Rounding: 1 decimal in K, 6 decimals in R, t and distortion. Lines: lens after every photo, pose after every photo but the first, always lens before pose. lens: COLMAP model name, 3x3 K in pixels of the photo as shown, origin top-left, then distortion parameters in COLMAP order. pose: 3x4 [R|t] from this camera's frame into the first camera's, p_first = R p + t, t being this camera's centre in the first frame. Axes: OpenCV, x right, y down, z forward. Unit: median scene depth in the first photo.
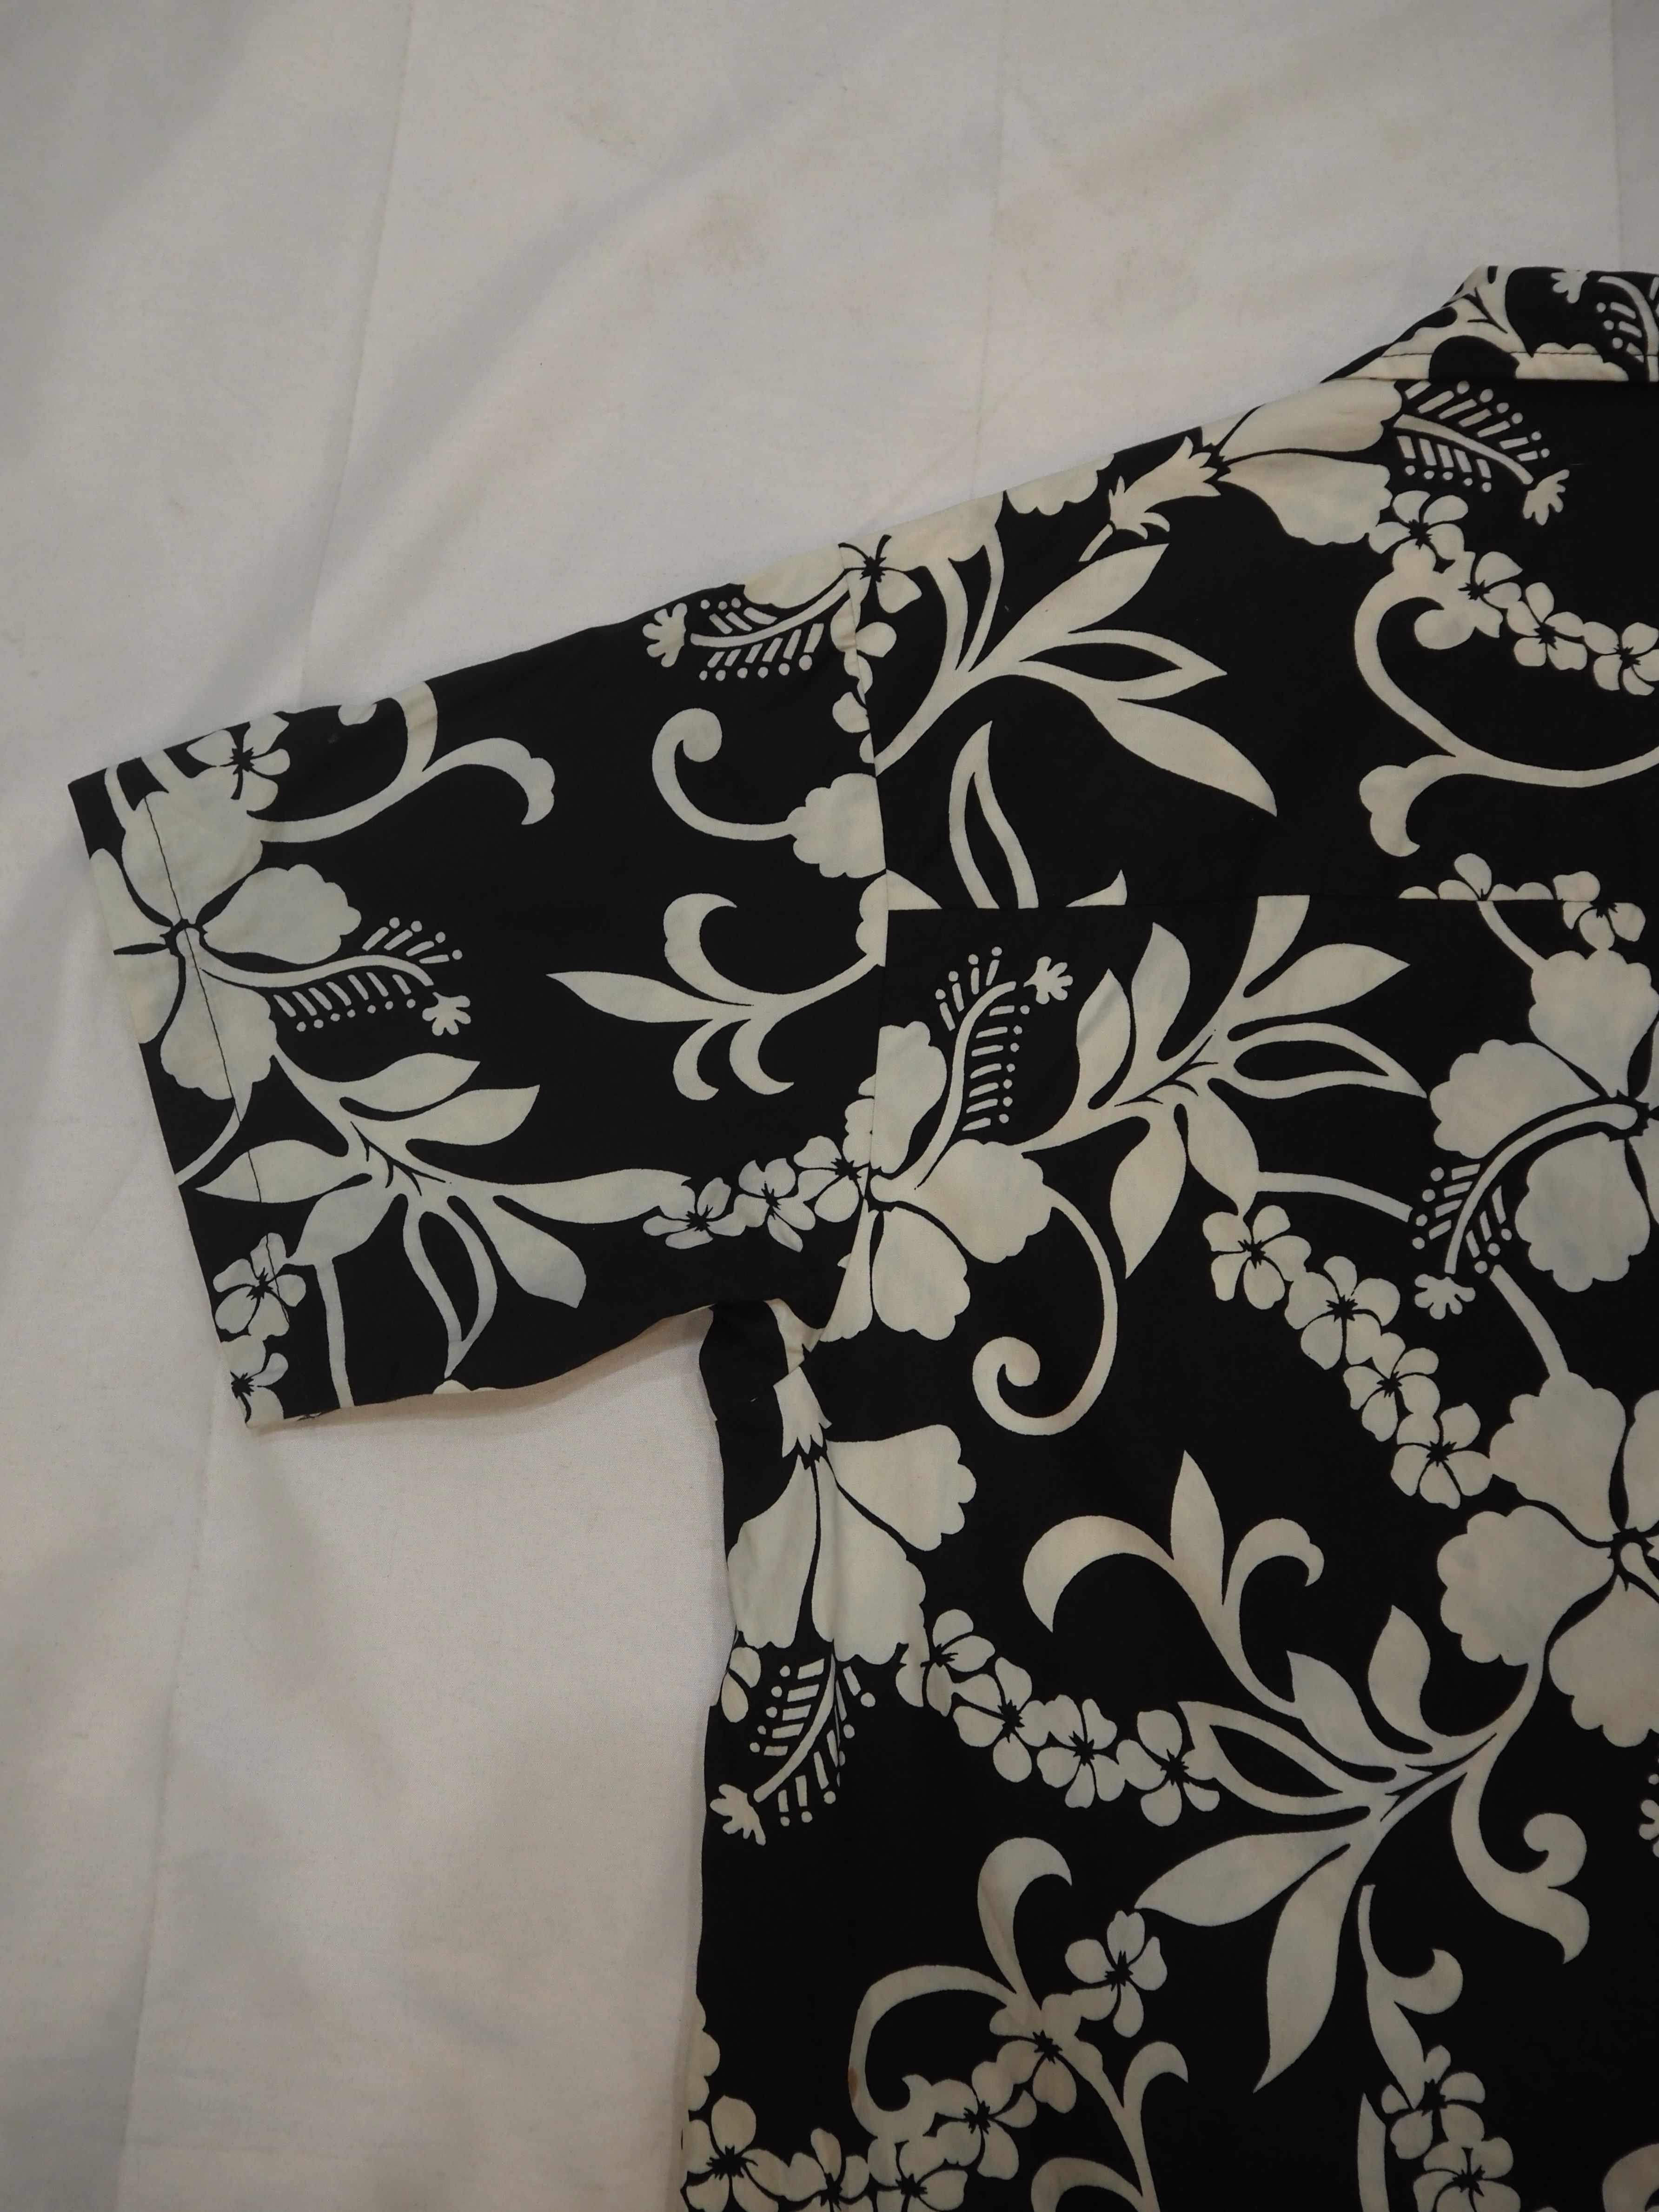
lens RADIAL K [[1410.3, 0, 804.3], [0, 1410.3, 1150.7], [0, 0, 1]] dist [-0.008977, 0.003924]
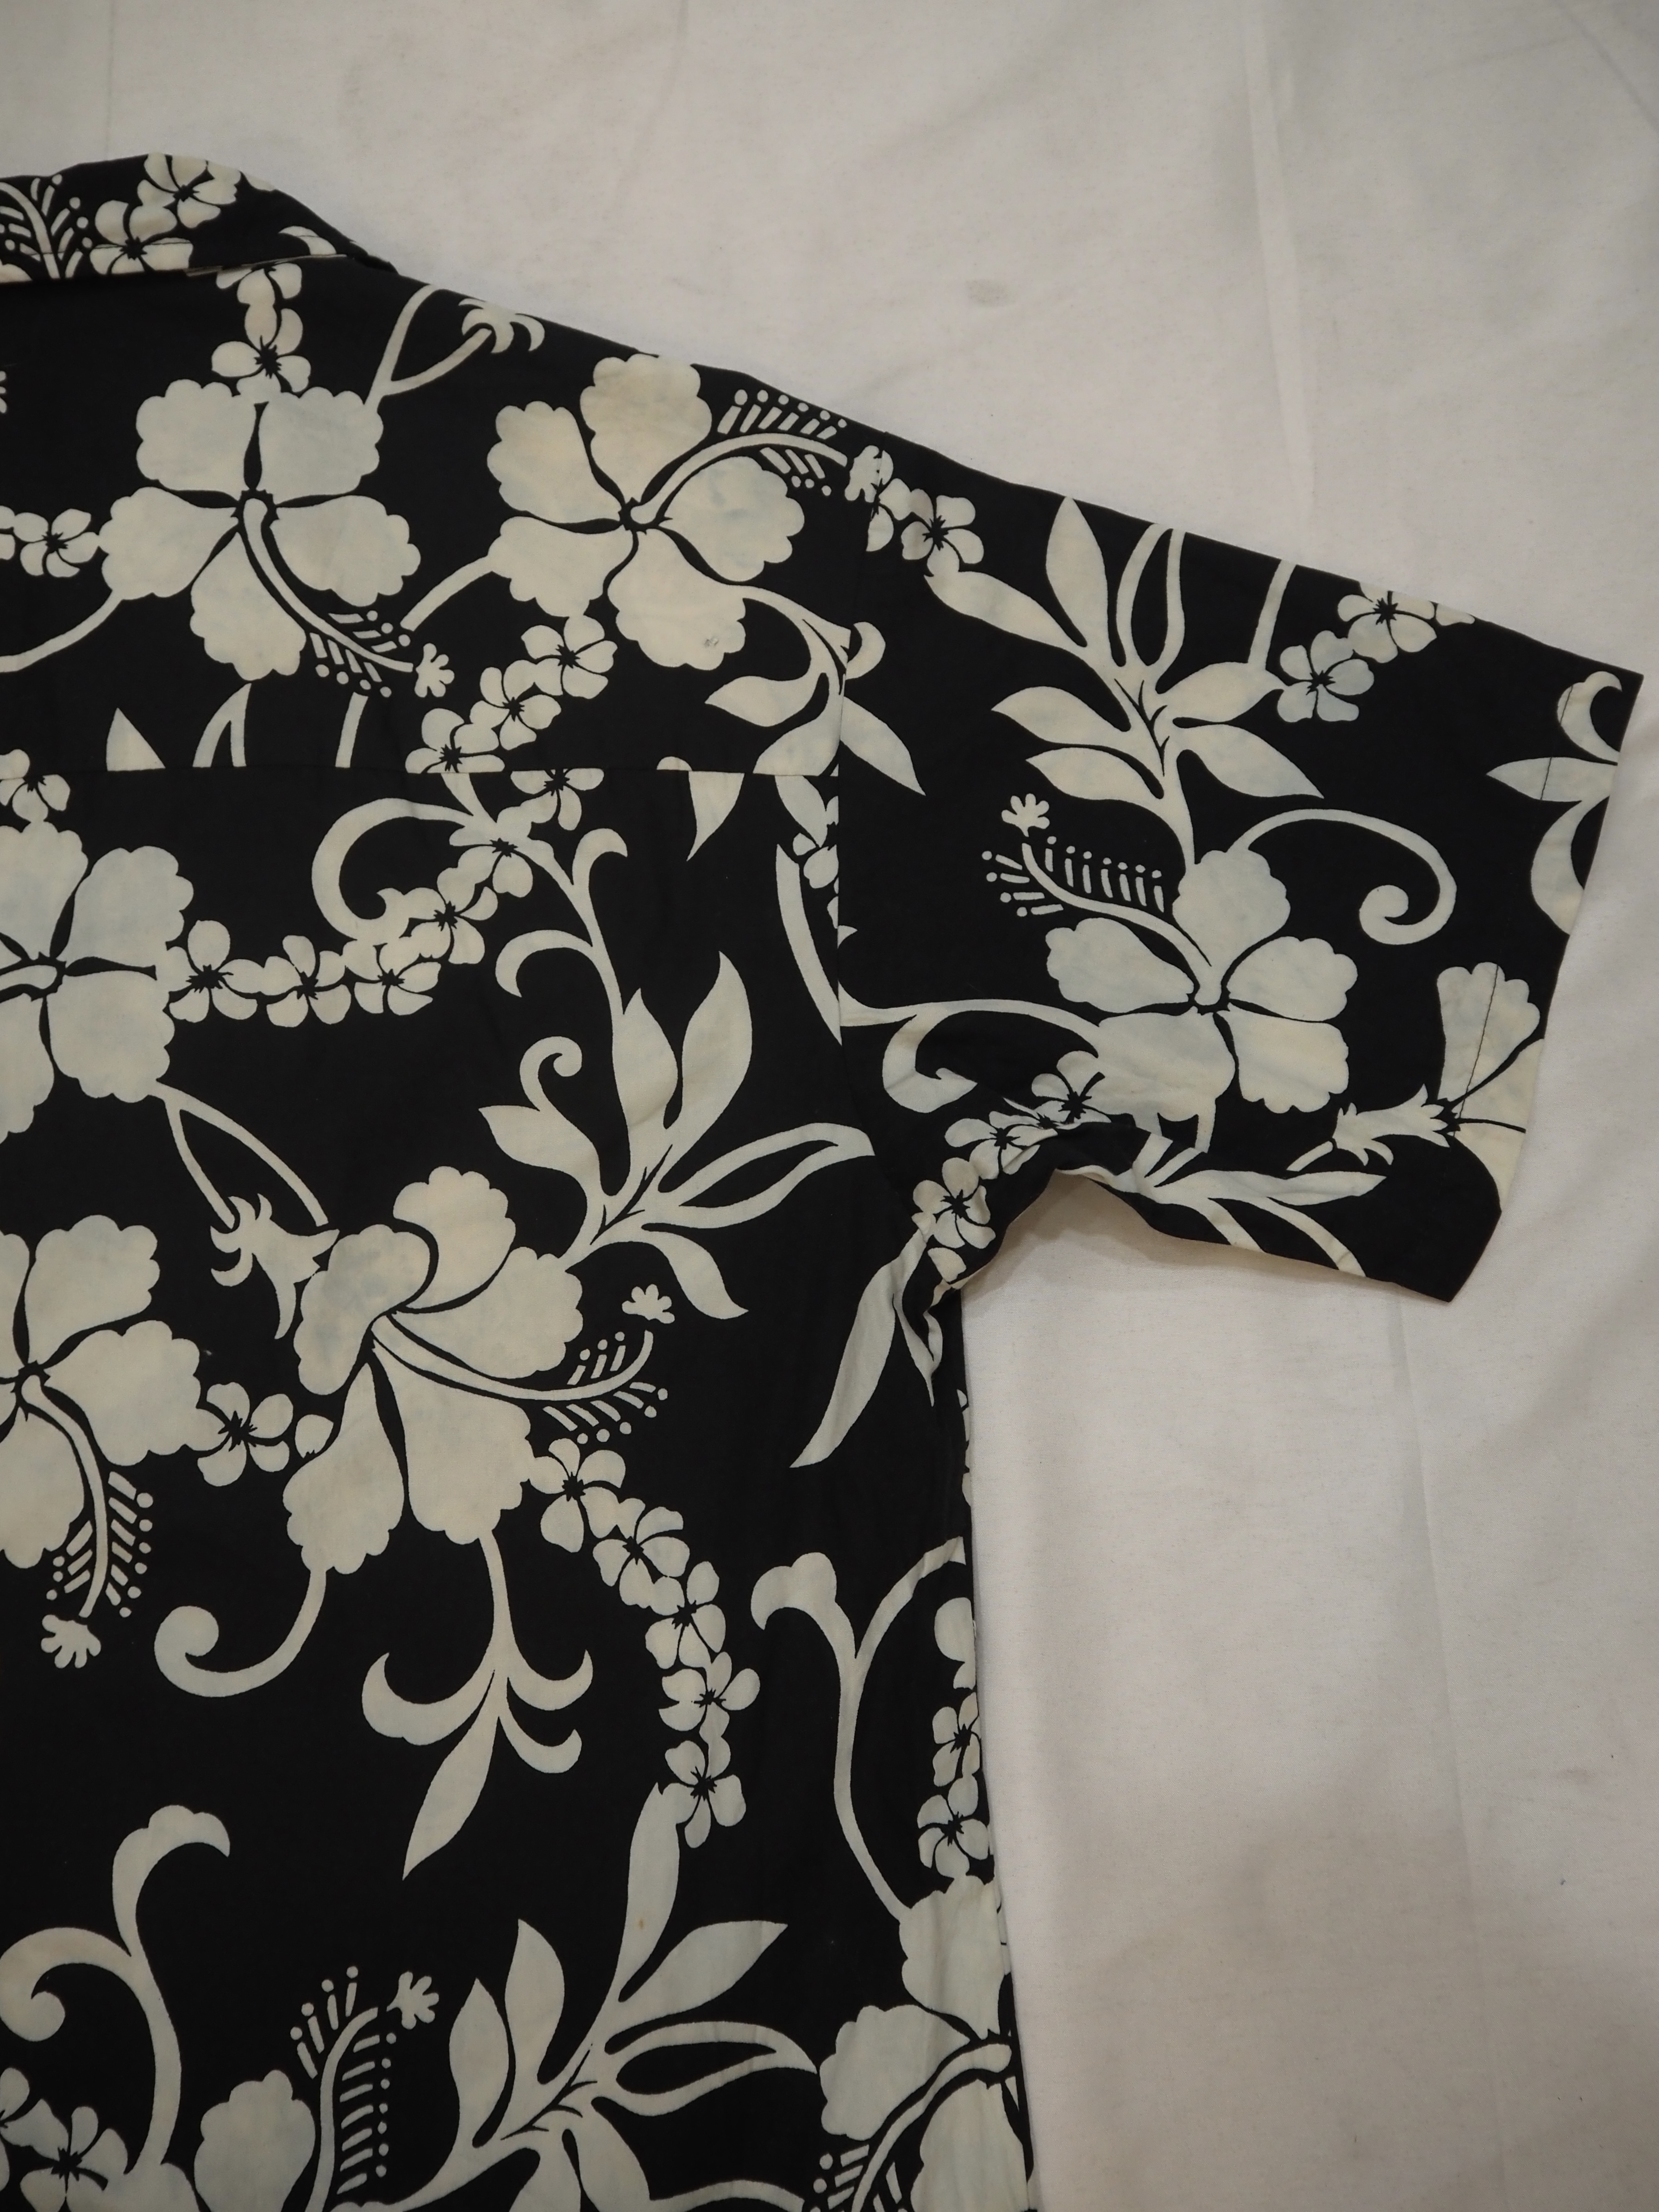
lens RADIAL K [[1392.6, 0, 760.5], [0, 1392.6, 1189.8], [0, 0, 1]] dist [-0.007147, 0.001788]
pose [[0.994028, -0.108092, 0.014950, 1.082629], [0.108039, 0.994137, 0.004283, 0.187289], [-0.015326, -0.002642, 0.999879, -0.044442]]
